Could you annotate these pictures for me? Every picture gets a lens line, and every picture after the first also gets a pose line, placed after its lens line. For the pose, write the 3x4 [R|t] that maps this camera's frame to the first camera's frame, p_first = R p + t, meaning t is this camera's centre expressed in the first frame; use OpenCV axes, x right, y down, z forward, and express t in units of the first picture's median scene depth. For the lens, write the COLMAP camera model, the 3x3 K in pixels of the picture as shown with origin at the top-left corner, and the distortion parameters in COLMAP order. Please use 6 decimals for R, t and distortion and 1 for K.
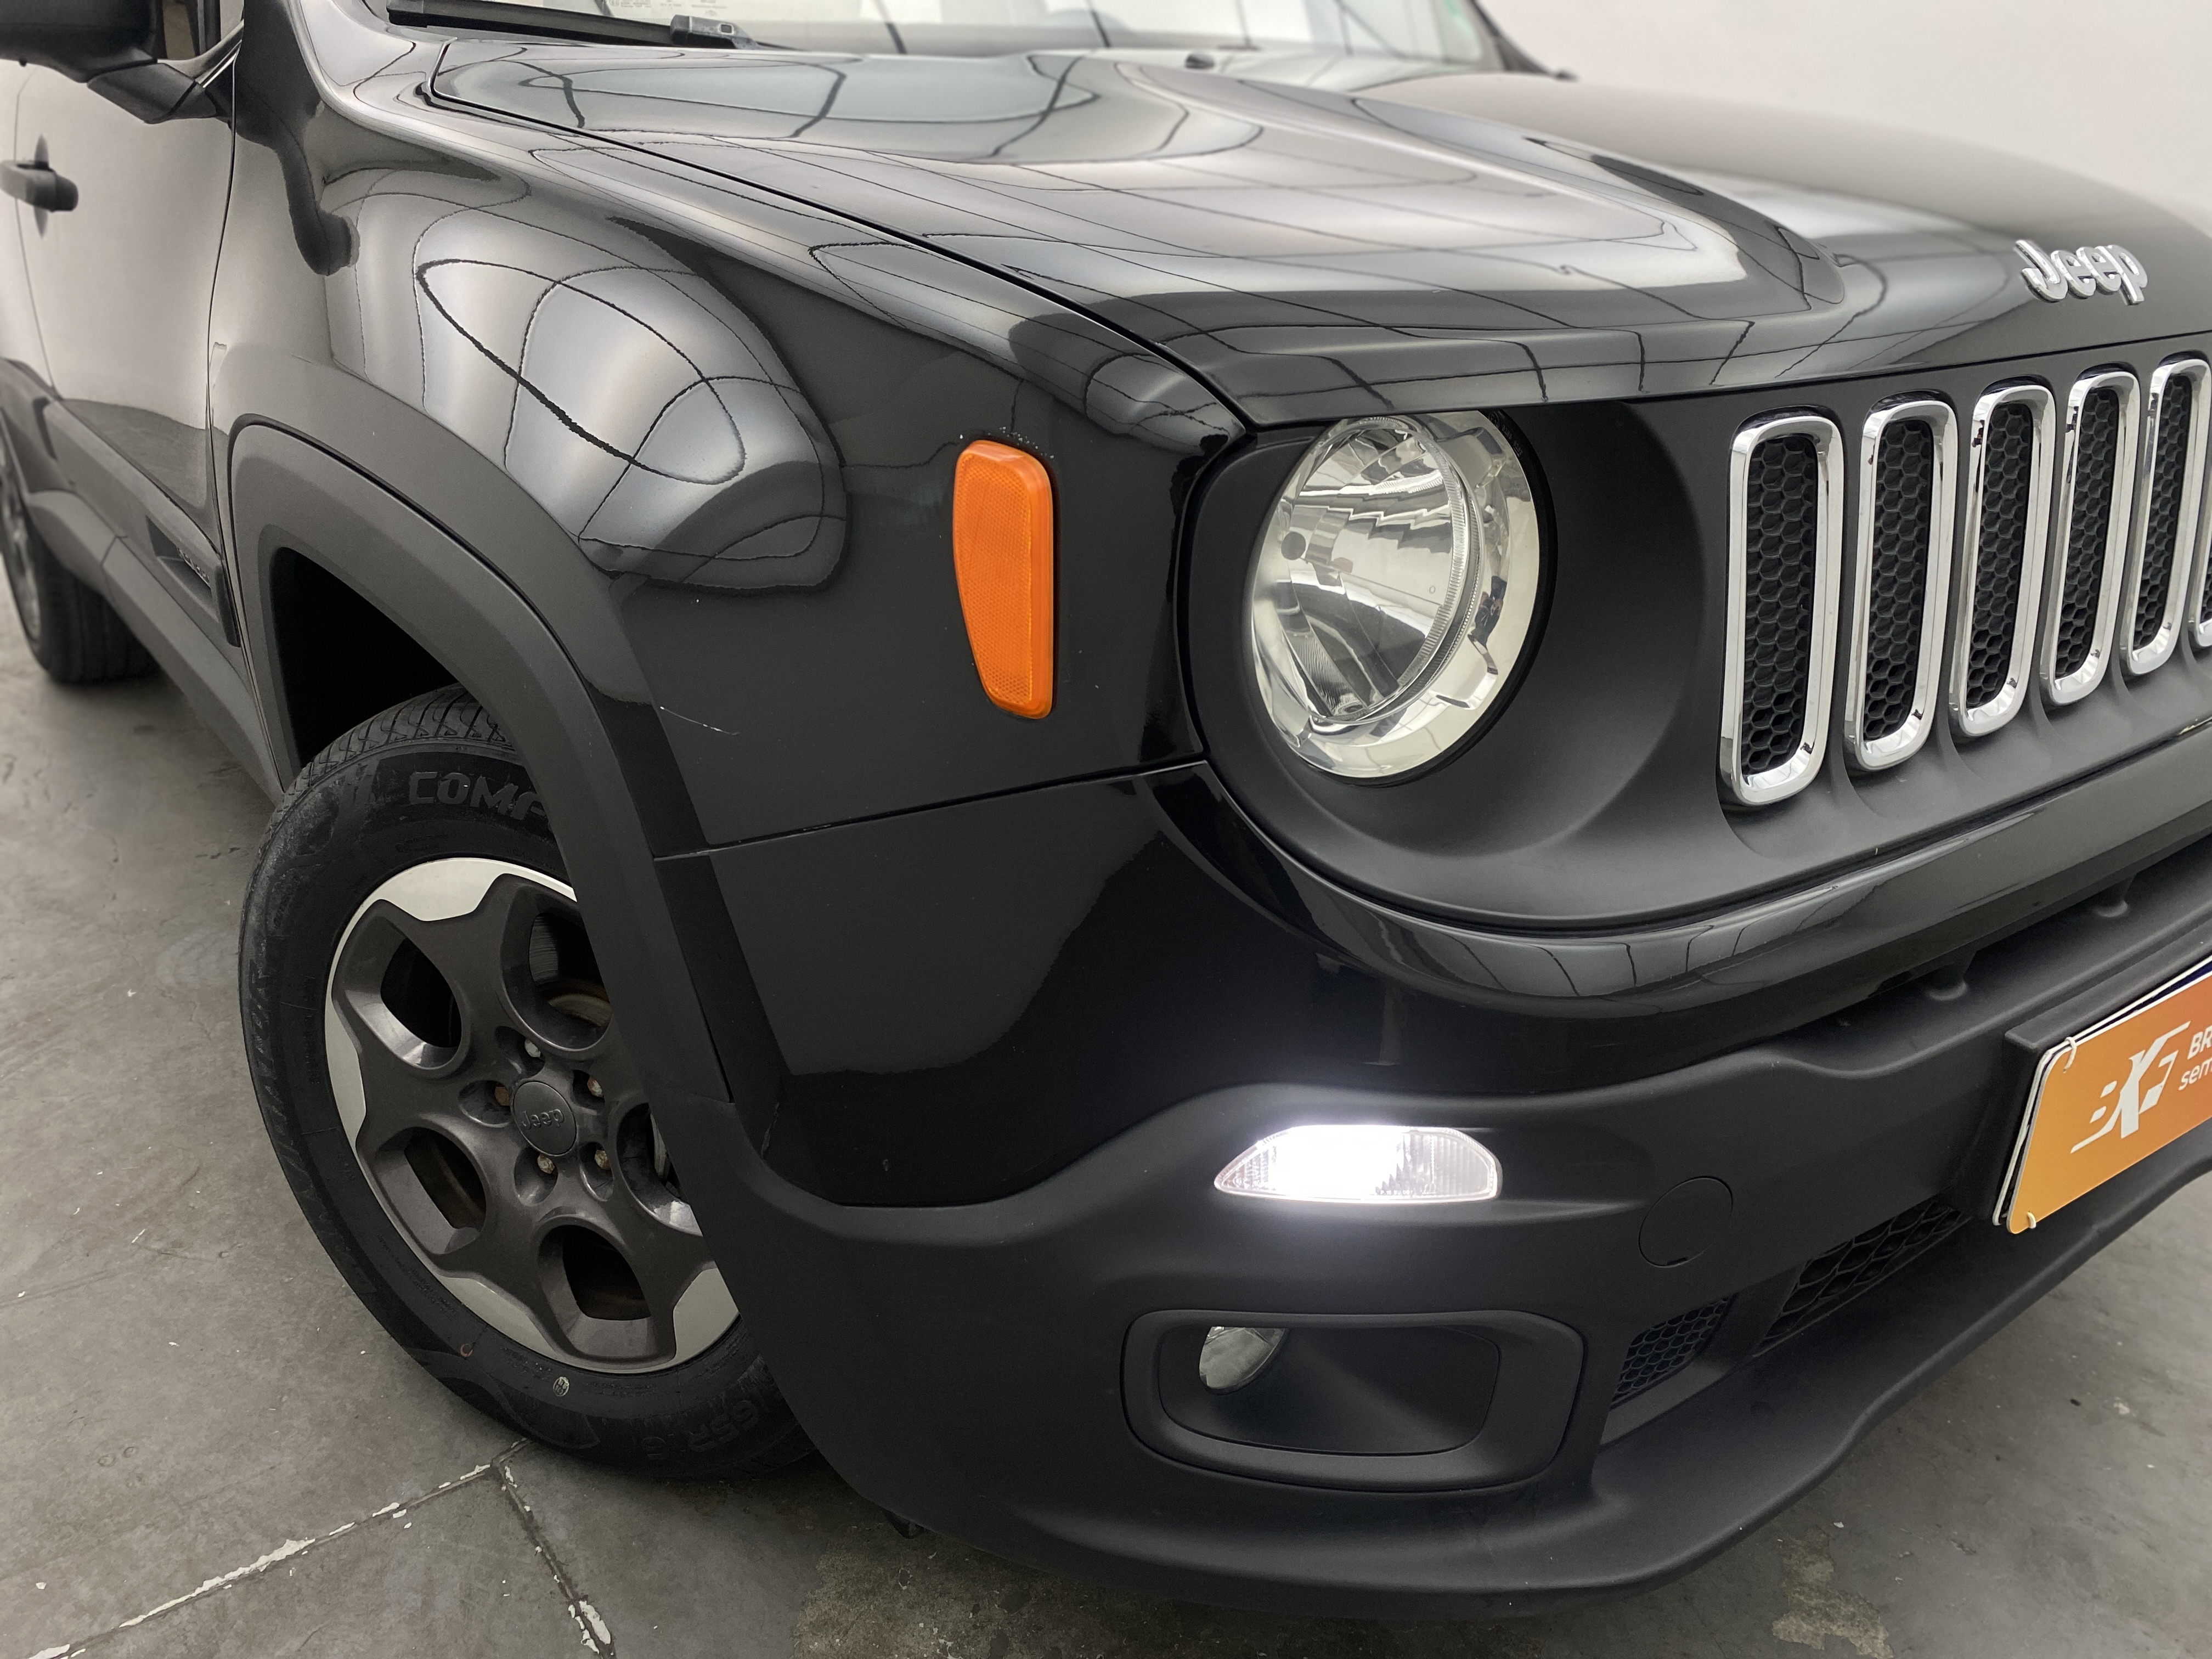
lens RADIAL K [[1715.9, 0, 1107.4], [0, 1715.9, 842.2], [0, 0, 1]] dist [0.013464, -0.022837]
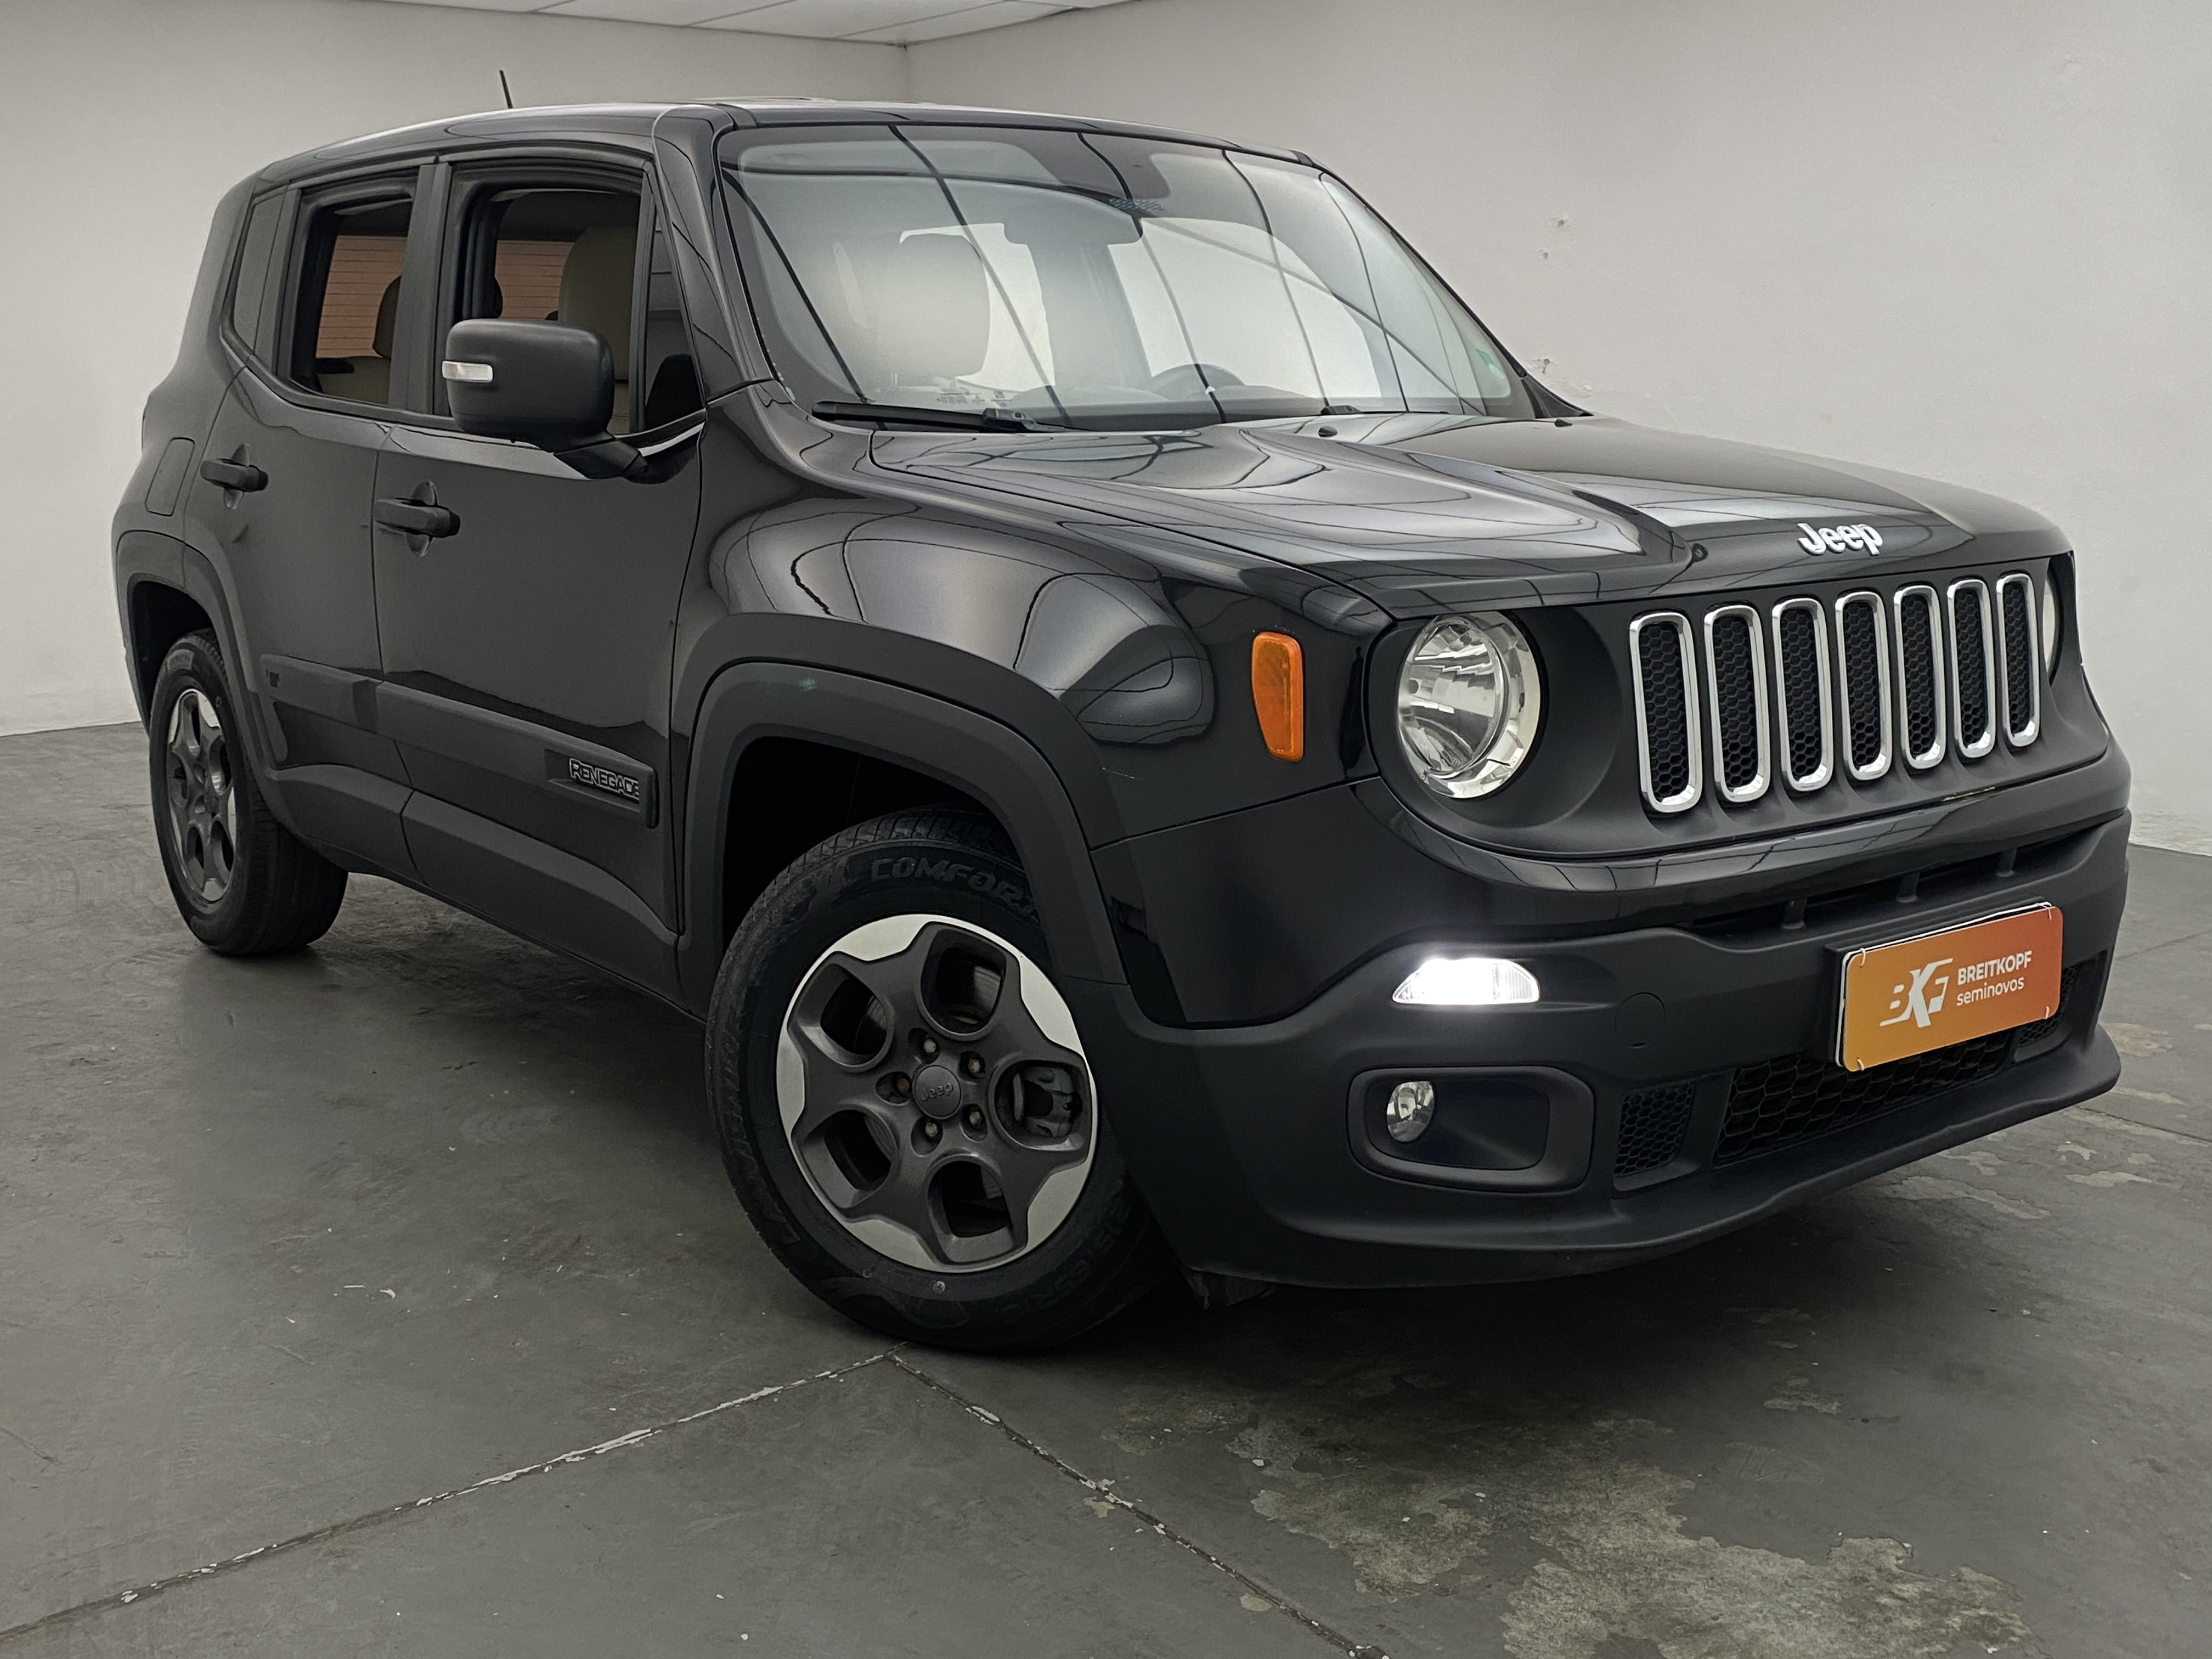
lens RADIAL K [[2343.4, 0, 1104.3], [0, 2343.4, 821.2], [0, 0, 1]] dist [0.003206, 0.000000]
pose [[0.999442, -0.030757, 0.013009, -0.244030], [0.032805, 0.977112, -0.210183, 0.453873], [-0.006246, 0.210492, 0.977576, -1.352007]]
